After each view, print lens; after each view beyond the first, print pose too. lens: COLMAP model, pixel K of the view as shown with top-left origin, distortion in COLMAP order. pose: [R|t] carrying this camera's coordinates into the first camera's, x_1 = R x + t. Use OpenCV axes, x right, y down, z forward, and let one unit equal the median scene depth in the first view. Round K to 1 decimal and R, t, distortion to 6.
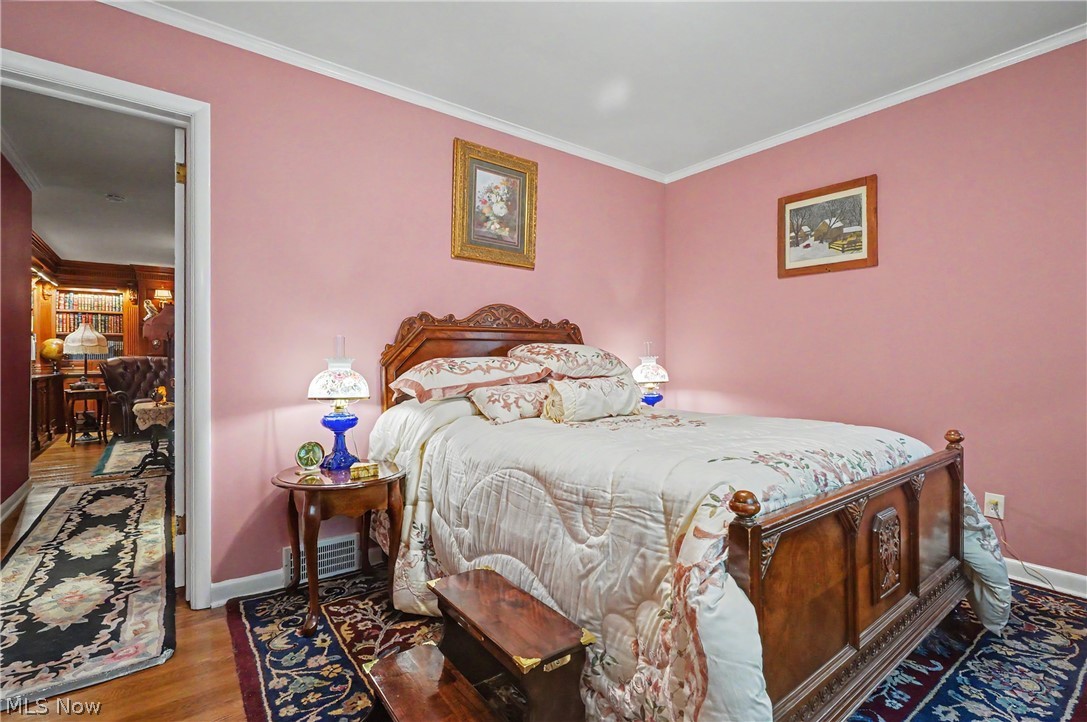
lens RADIAL K [[501.9, 0, 545.5], [0, 501.9, 356.7], [0, 0, 1]] dist [-0.008448, -0.000247]
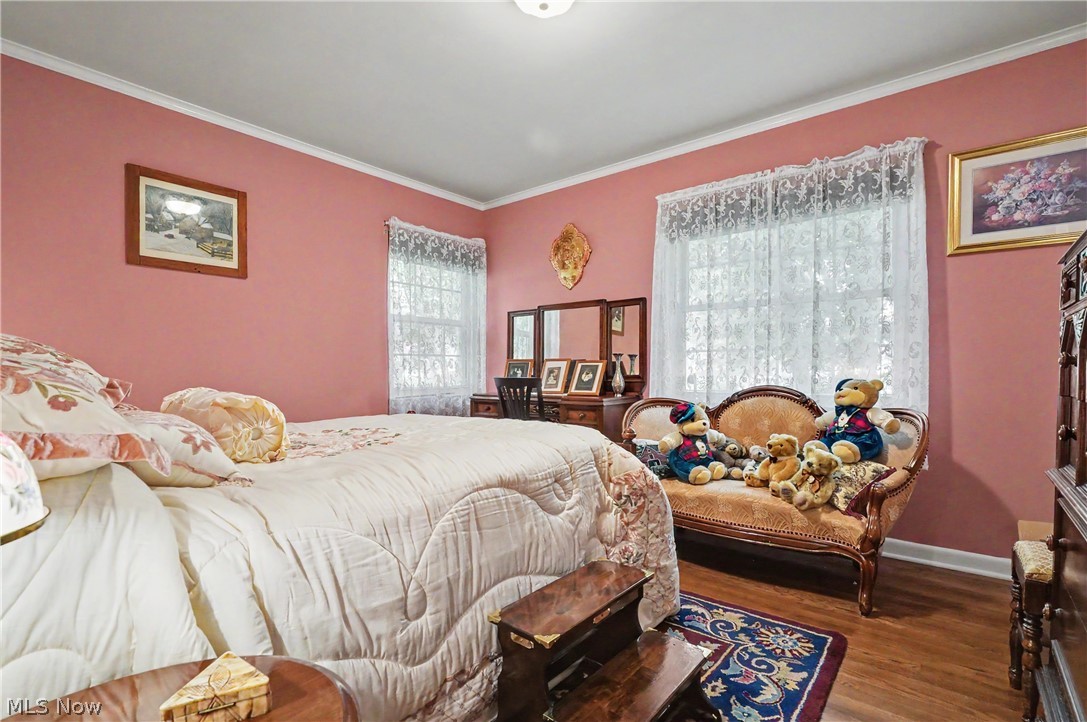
lens RADIAL K [[501.9, 0, 544.9], [0, 501.9, 367.8], [0, 0, 1]] dist [-0.008448, -0.000247]
pose [[-0.229199, -0.003250, 0.973374, -0.525955], [-0.003384, 0.999991, 0.002542, 0.004825], [-0.973374, -0.002711, -0.229208, 0.617055]]
